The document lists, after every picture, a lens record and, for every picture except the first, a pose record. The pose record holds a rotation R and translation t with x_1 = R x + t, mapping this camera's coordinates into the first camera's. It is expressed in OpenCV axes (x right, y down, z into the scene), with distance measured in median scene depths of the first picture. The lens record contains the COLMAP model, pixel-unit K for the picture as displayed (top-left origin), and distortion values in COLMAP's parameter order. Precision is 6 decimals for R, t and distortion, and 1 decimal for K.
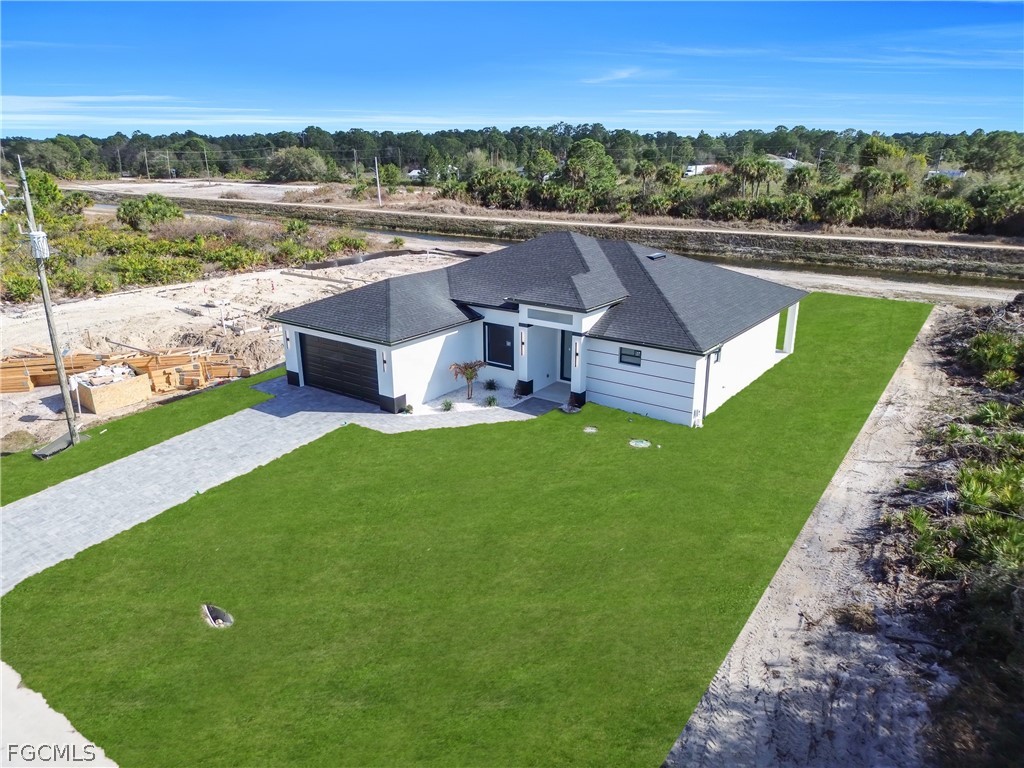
lens RADIAL K [[718.5, 0, 510.9], [0, 718.5, 379.3], [0, 0, 1]] dist [0.077737, -0.094015]
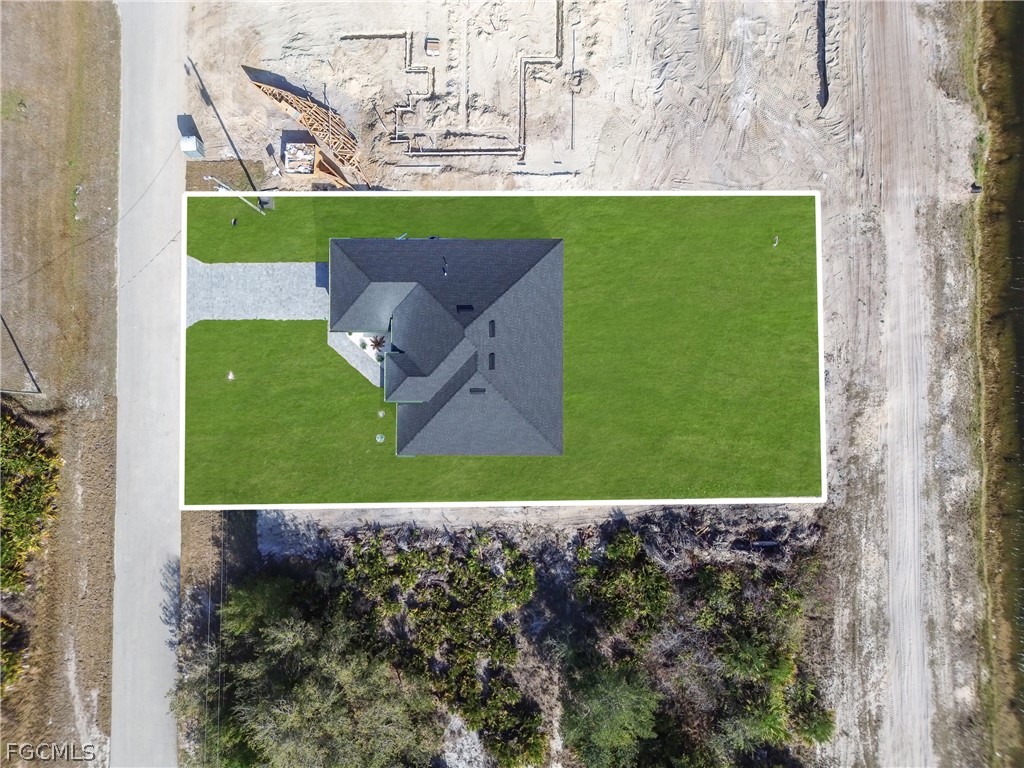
lens RADIAL K [[718.5, 0, 510.9], [0, 718.5, 379.3], [0, 0, 1]] dist [0.077737, -0.094015]
pose [[0.592869, 0.804259, -0.040916, 0.217163], [-0.208937, 0.202691, 0.956693, -1.336441], [0.777722, -0.558645, 0.288209, 0.435333]]
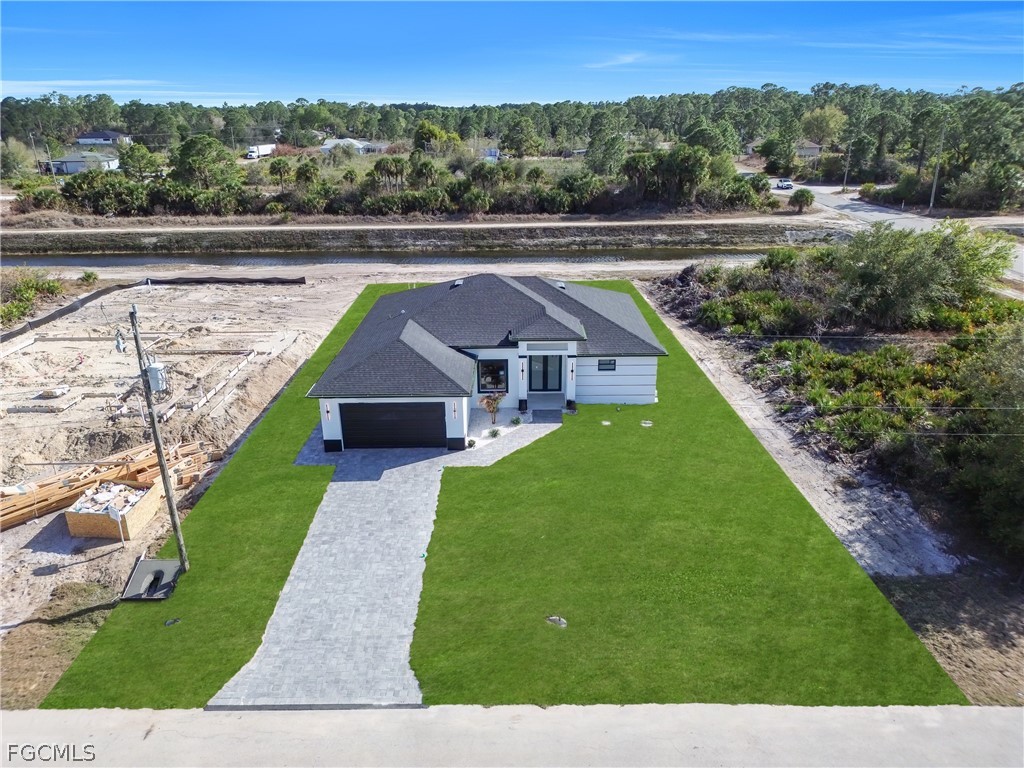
lens RADIAL K [[718.5, 0, 510.9], [0, 718.5, 379.3], [0, 0, 1]] dist [0.077737, -0.094015]
pose [[0.806777, -0.211936, 0.551538, -0.473227], [0.188052, 0.977019, 0.100355, -0.111969], [-0.560132, 0.022753, 0.828091, -0.029823]]
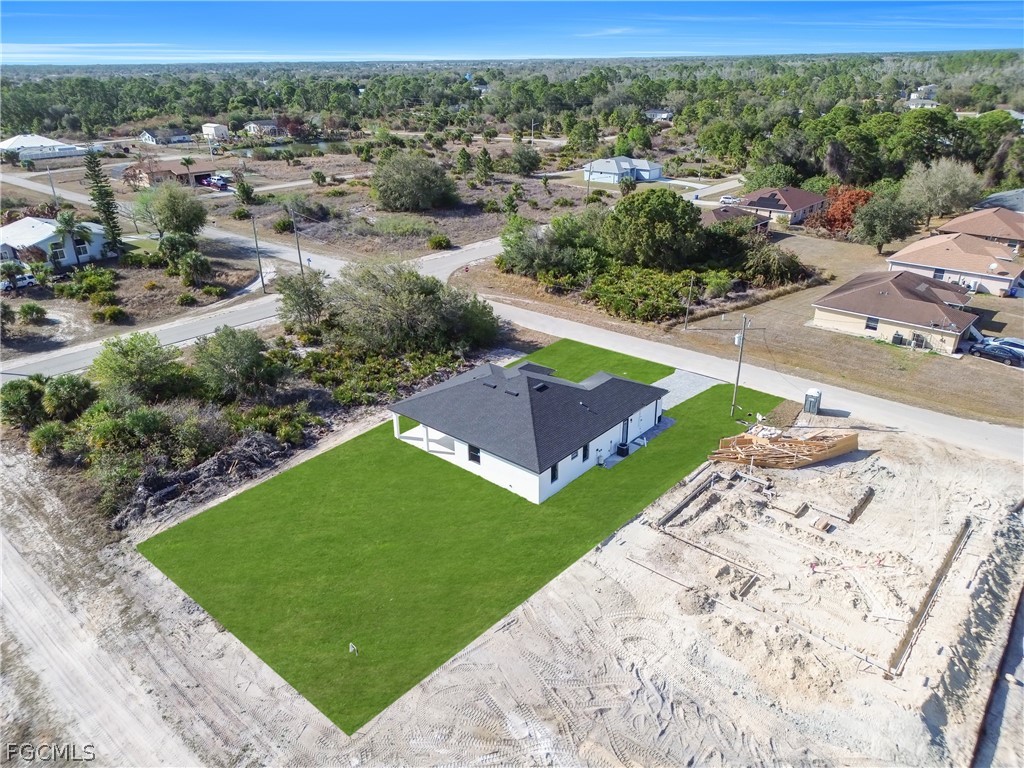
lens RADIAL K [[718.5, 0, 510.9], [0, 718.5, 379.3], [0, 0, 1]] dist [0.077737, -0.094015]
pose [[-0.996900, -0.015645, 0.077112, -0.025184], [0.039579, 0.747311, 0.663294, -1.076337], [-0.068004, 0.664290, -0.744375, 1.813585]]
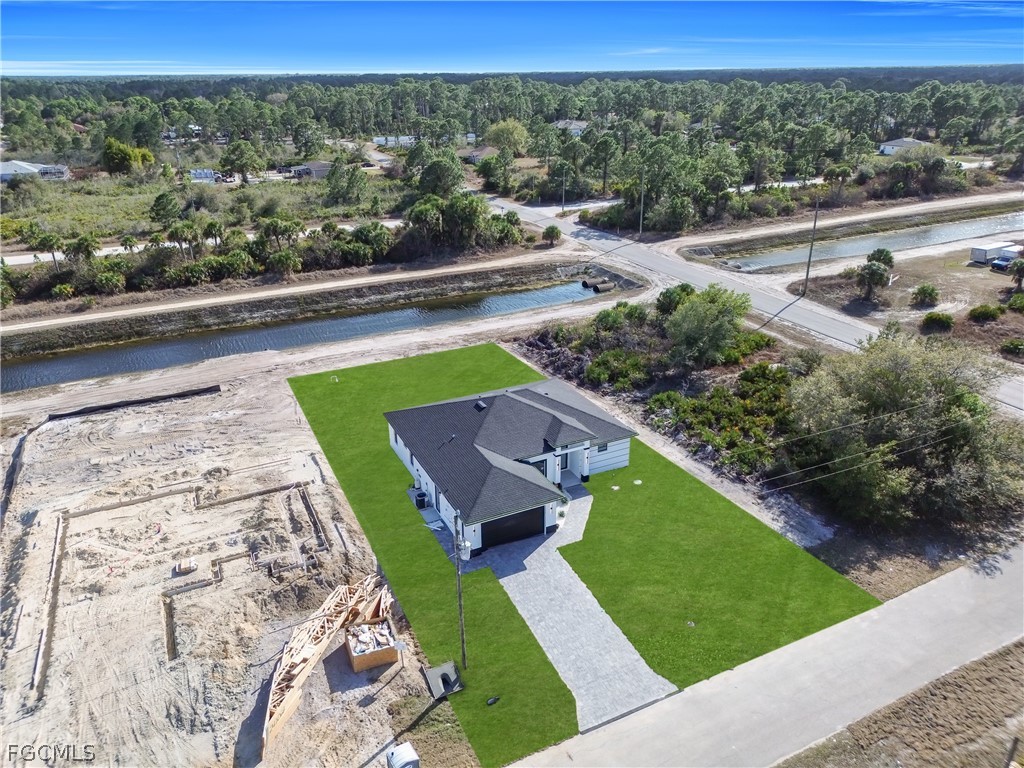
lens RADIAL K [[718.5, 0, 510.9], [0, 718.5, 379.3], [0, 0, 1]] dist [0.077737, -0.094015]
pose [[0.460412, -0.347502, 0.816862, -0.997454], [0.278896, 0.930225, 0.238532, -0.493882], [-0.842756, 0.117996, 0.525204, 0.063762]]
